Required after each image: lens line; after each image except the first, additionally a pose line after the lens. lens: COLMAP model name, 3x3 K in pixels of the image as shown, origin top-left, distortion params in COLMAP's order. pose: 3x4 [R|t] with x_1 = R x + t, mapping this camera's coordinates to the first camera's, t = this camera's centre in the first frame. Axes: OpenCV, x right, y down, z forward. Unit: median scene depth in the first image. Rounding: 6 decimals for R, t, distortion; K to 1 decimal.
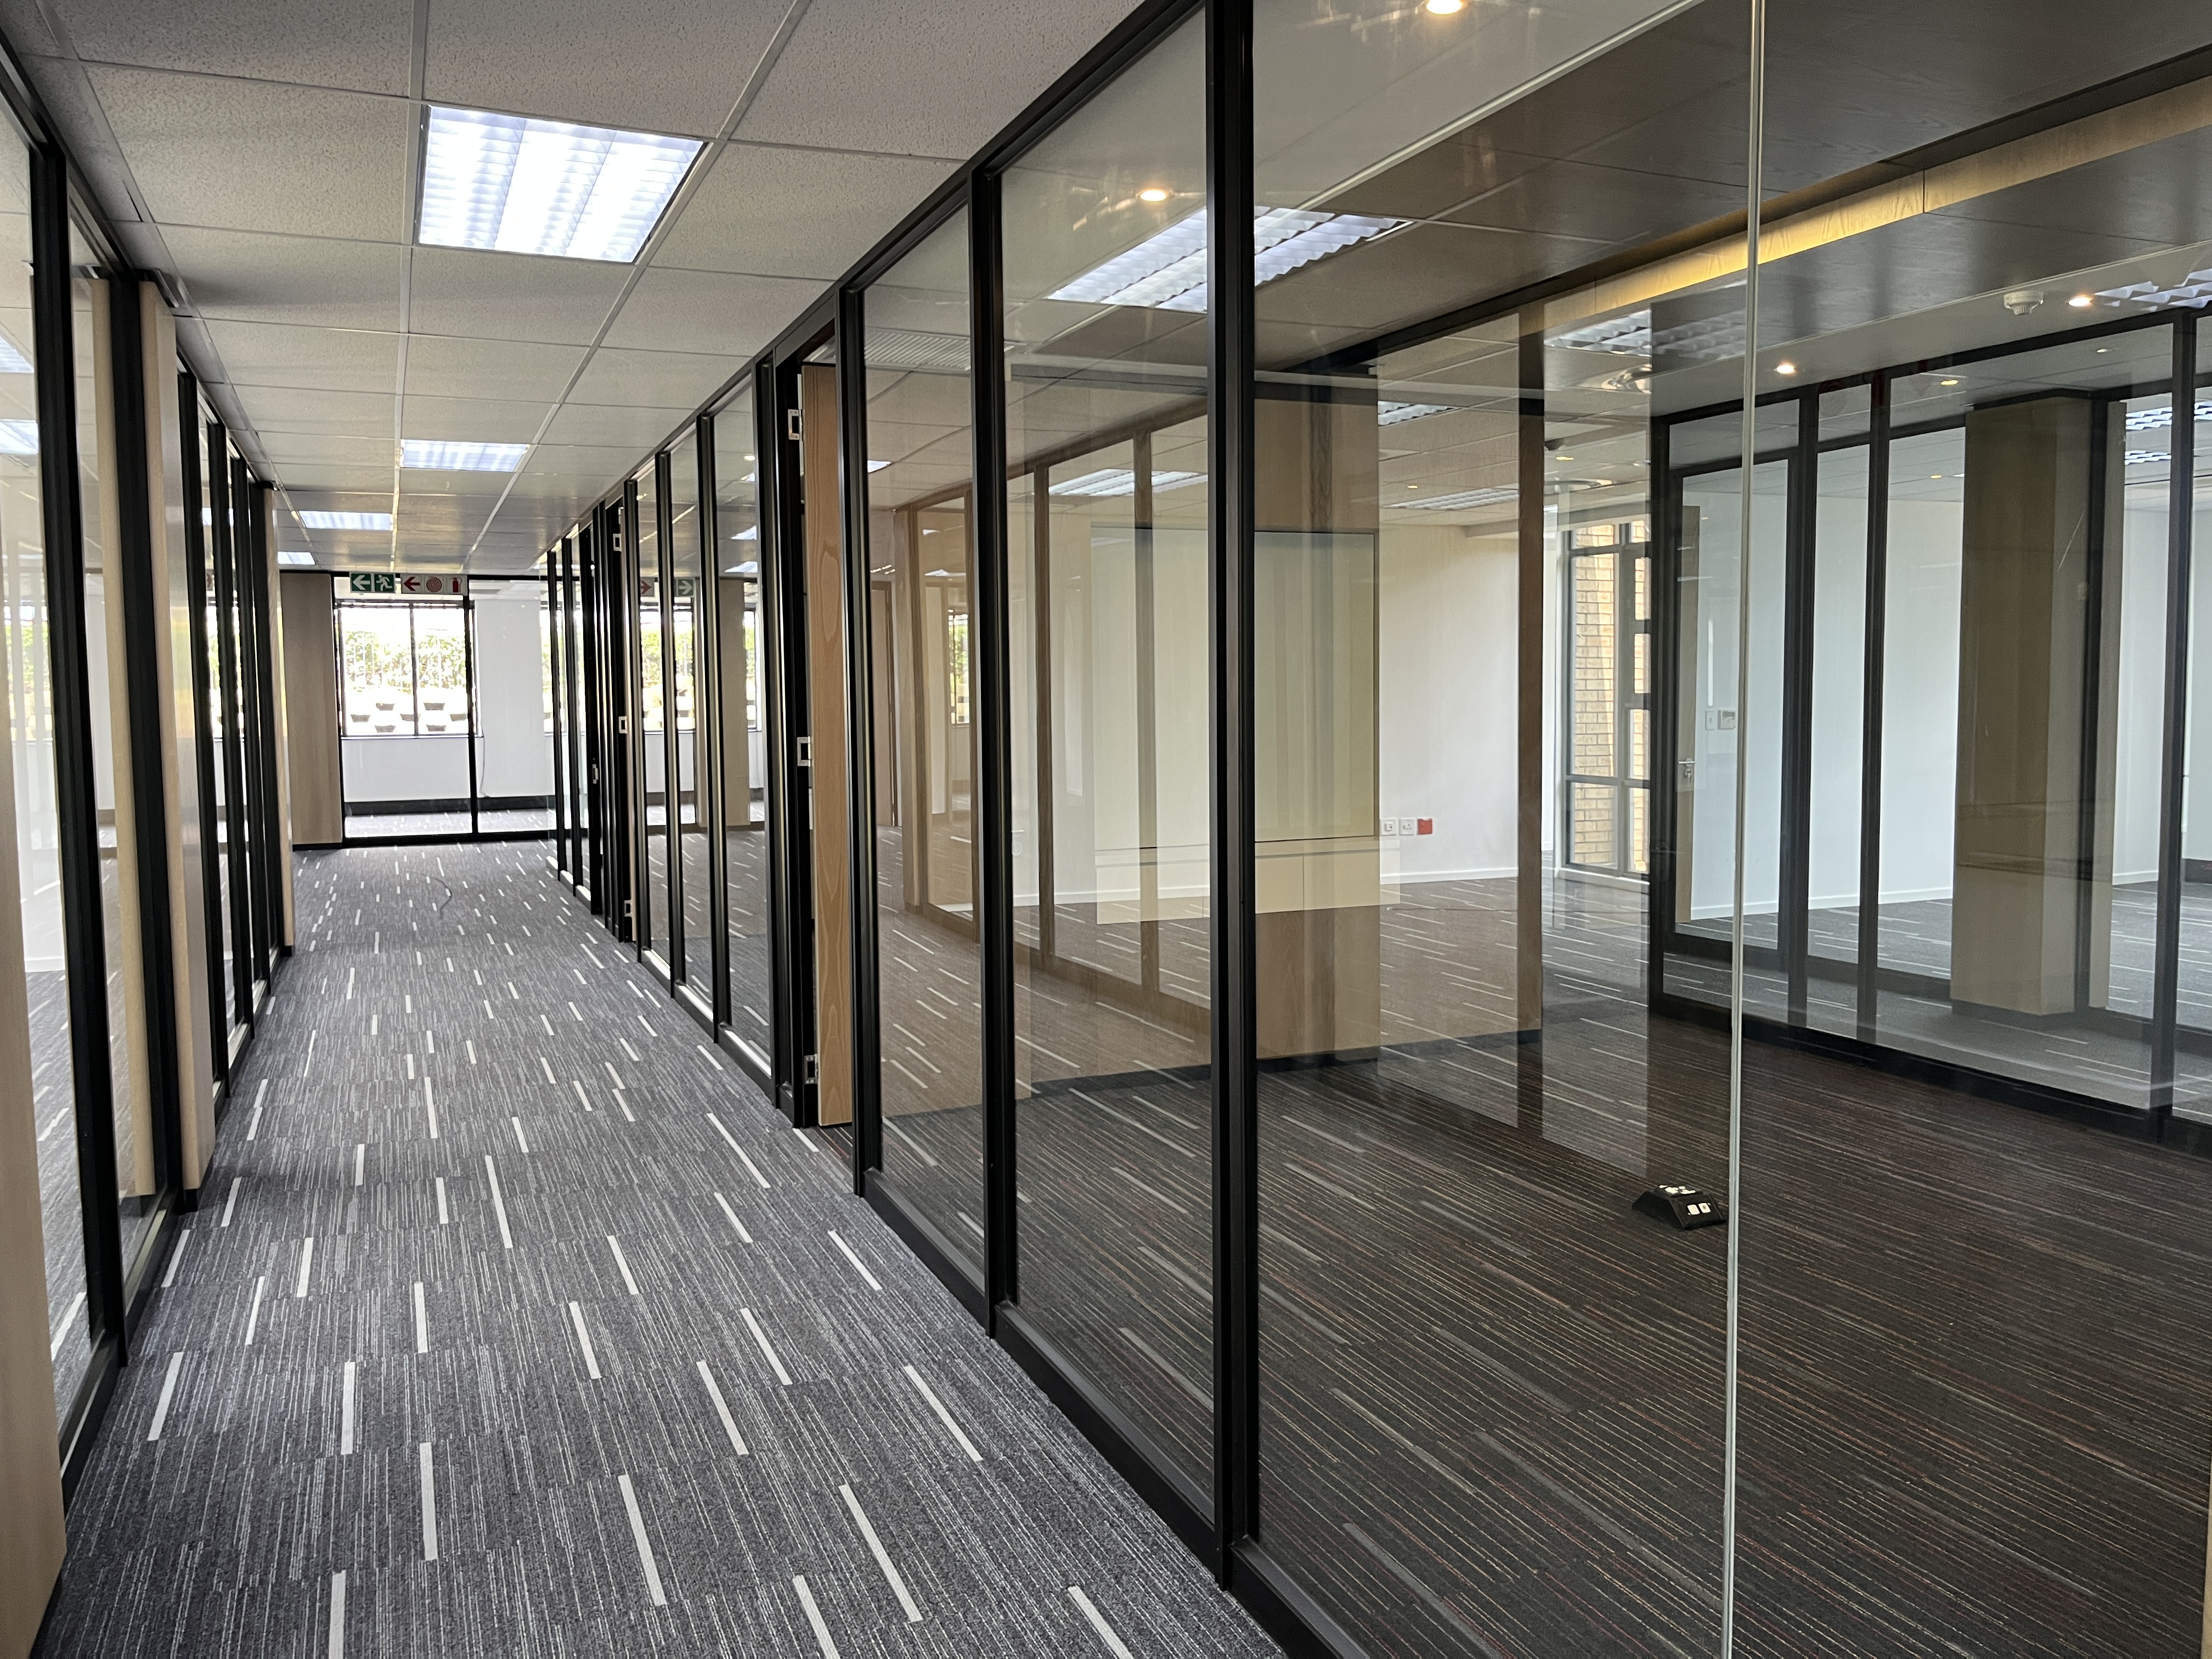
lens RADIAL K [[1668.3, 0, 1119.2], [0, 1668.3, 818.9], [0, 0, 1]] dist [0.059975, -0.097222]
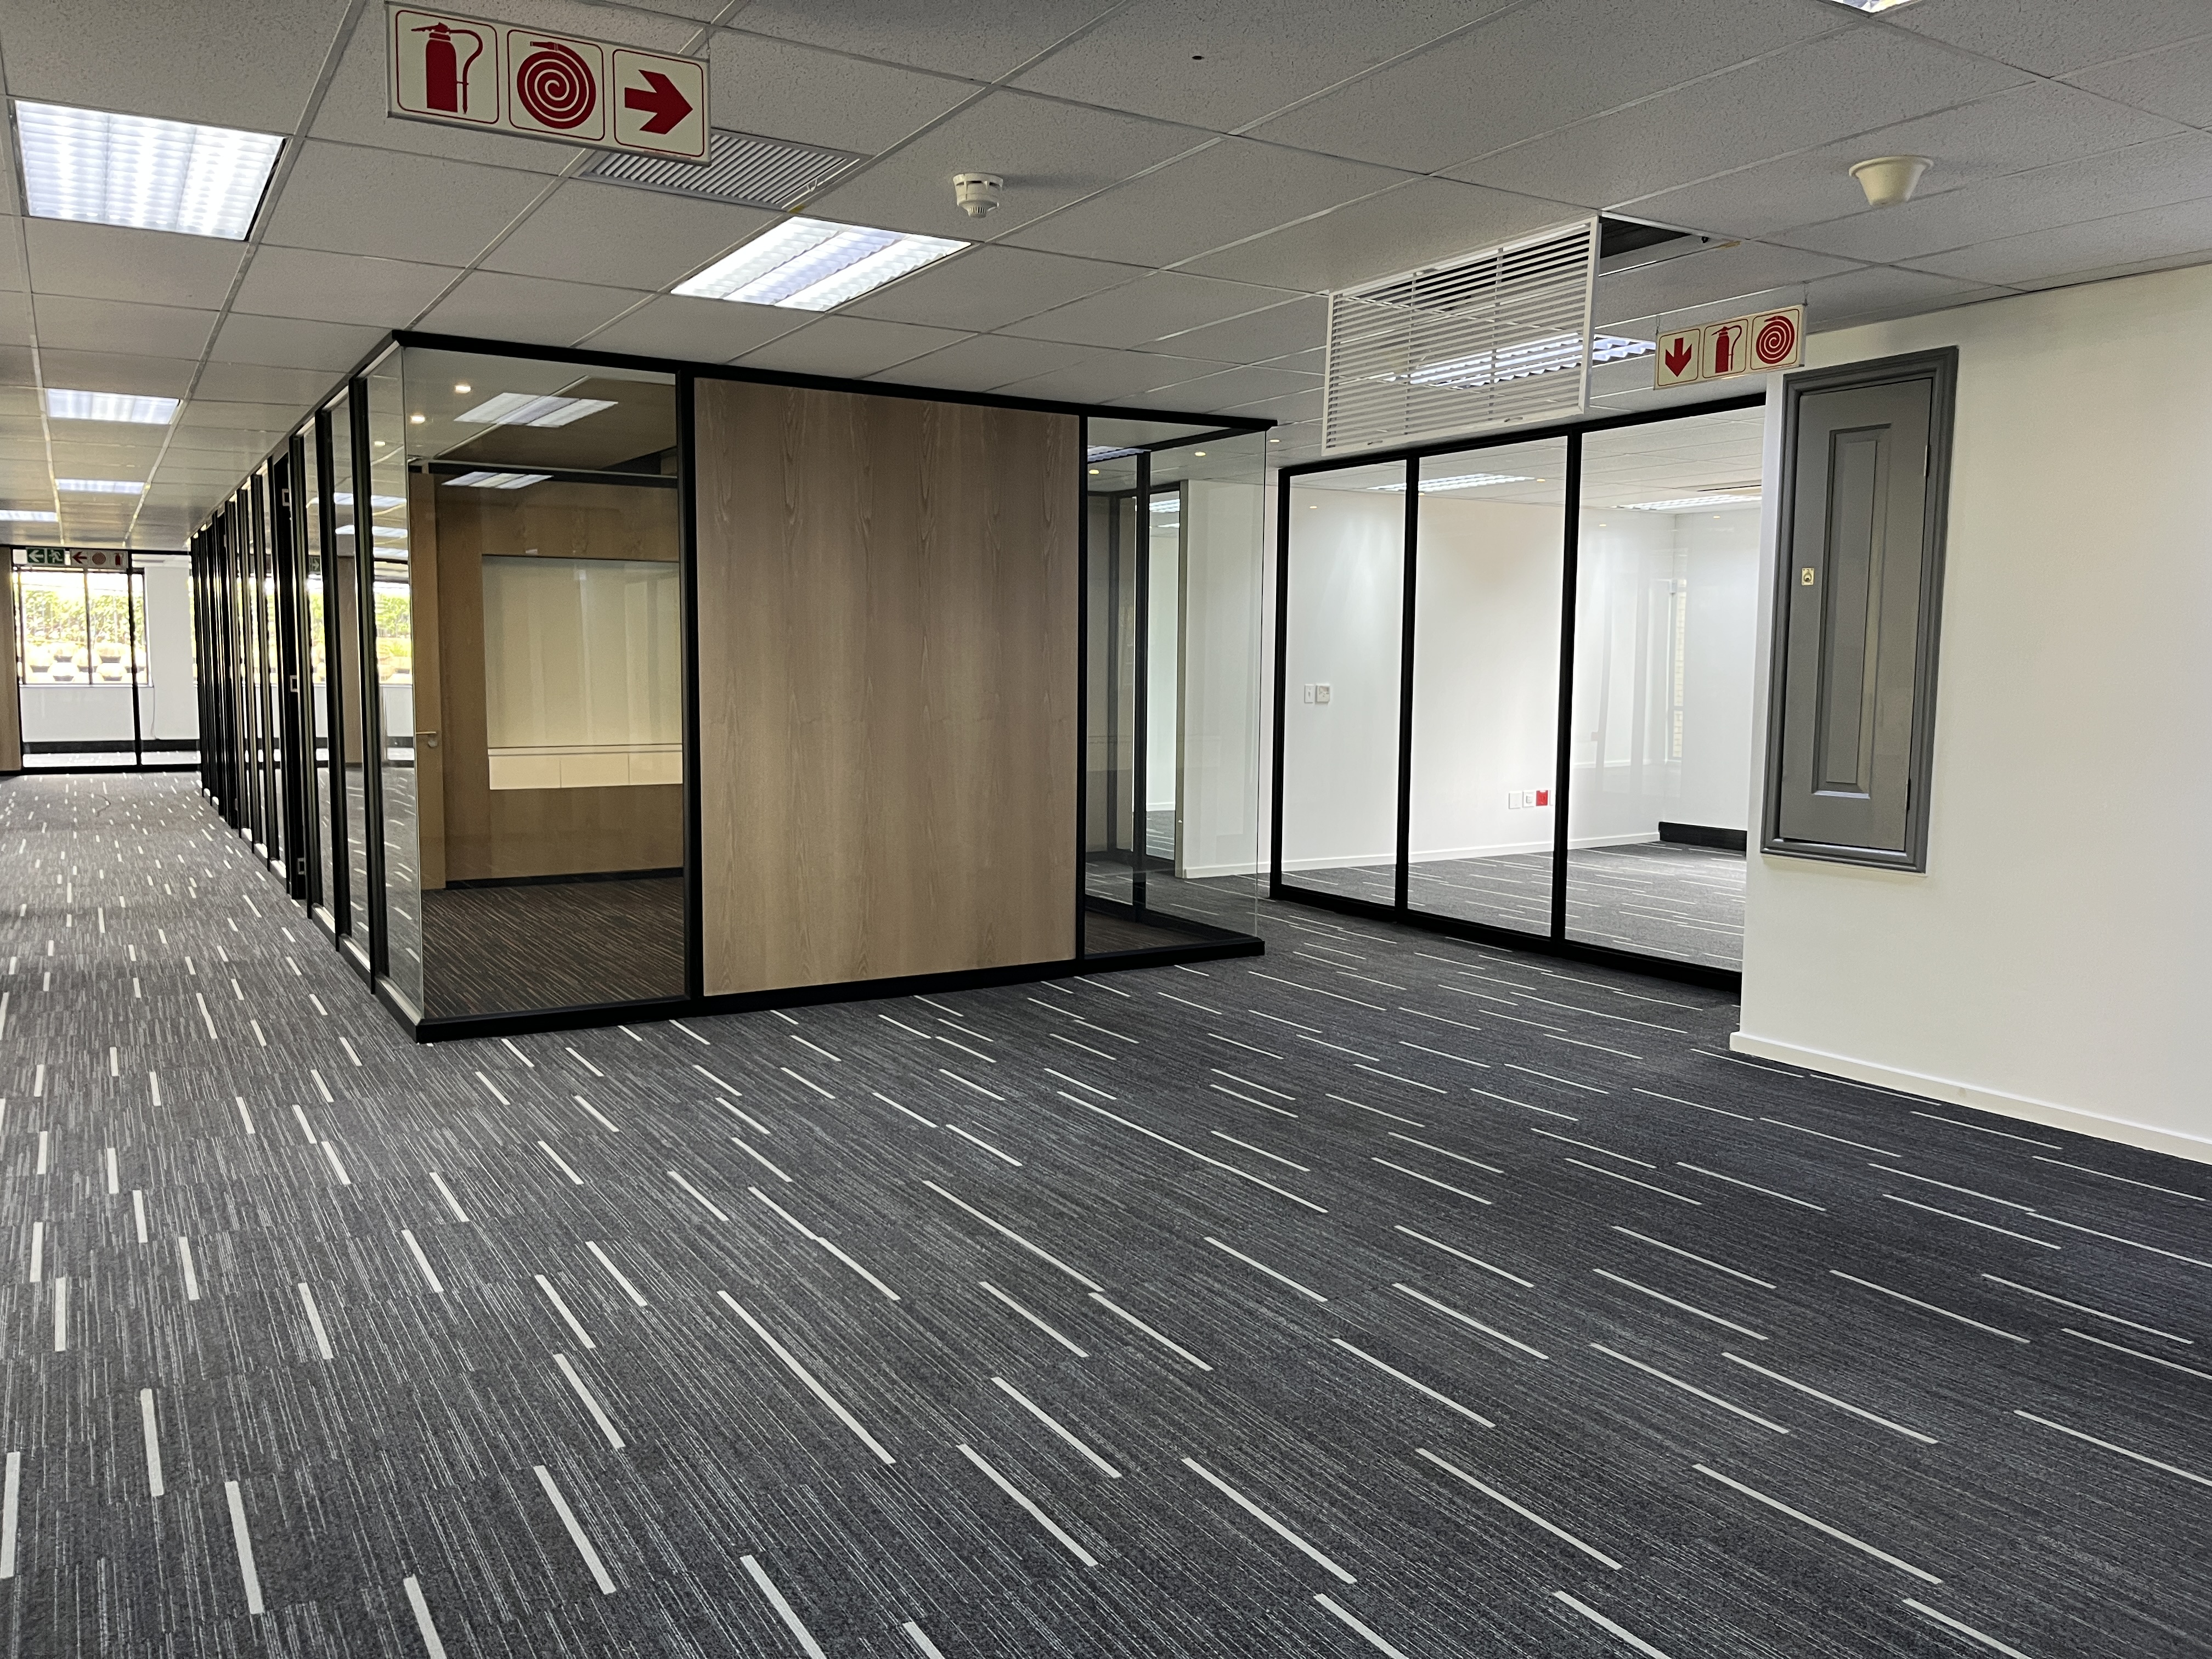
lens RADIAL K [[1668.3, 0, 1119.2], [0, 1668.3, 818.9], [0, 0, 1]] dist [0.059975, -0.097222]
pose [[0.989812, 0.004858, 0.142296, 0.157740], [-0.007255, 0.999840, 0.016330, 0.025703], [-0.142194, -0.017196, 0.989689, -0.328946]]
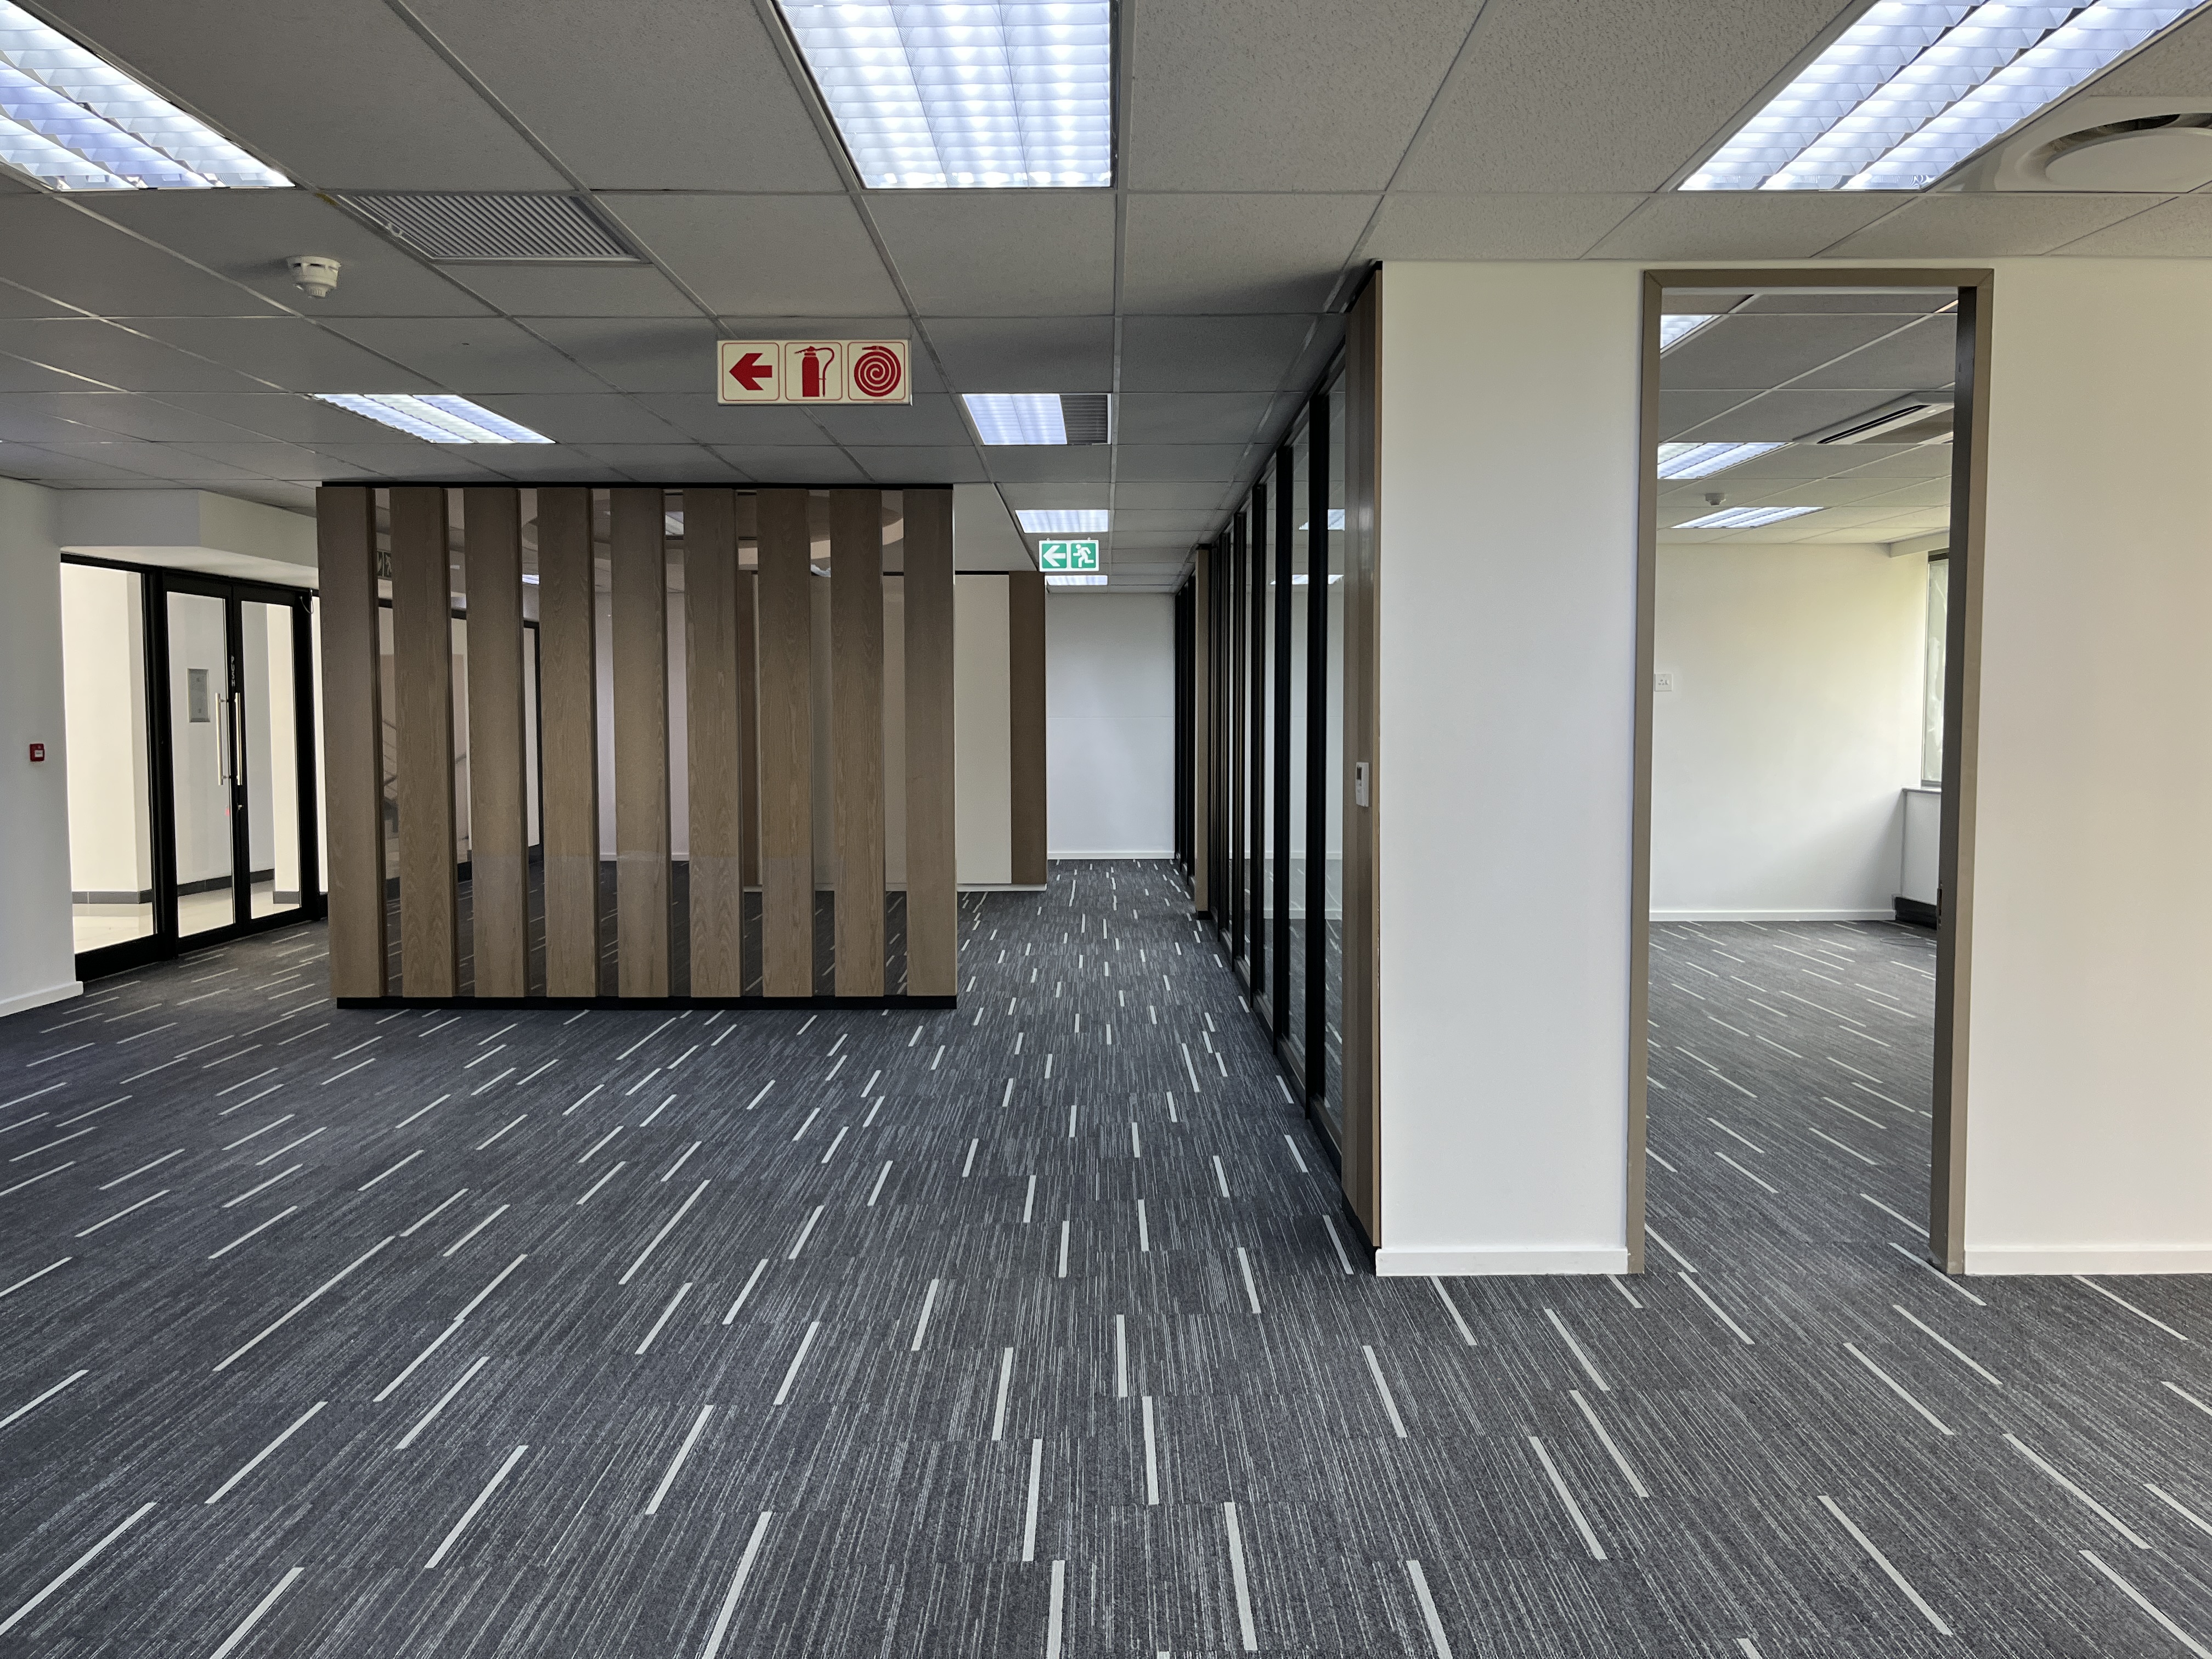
lens RADIAL K [[1668.3, 0, 1119.2], [0, 1668.3, 818.9], [0, 0, 1]] dist [0.059975, -0.097222]
pose [[-0.920833, -0.017210, 0.389576, -0.847845], [0.038215, 0.990235, 0.134071, -0.152923], [-0.388079, 0.138344, -0.911184, 1.933160]]
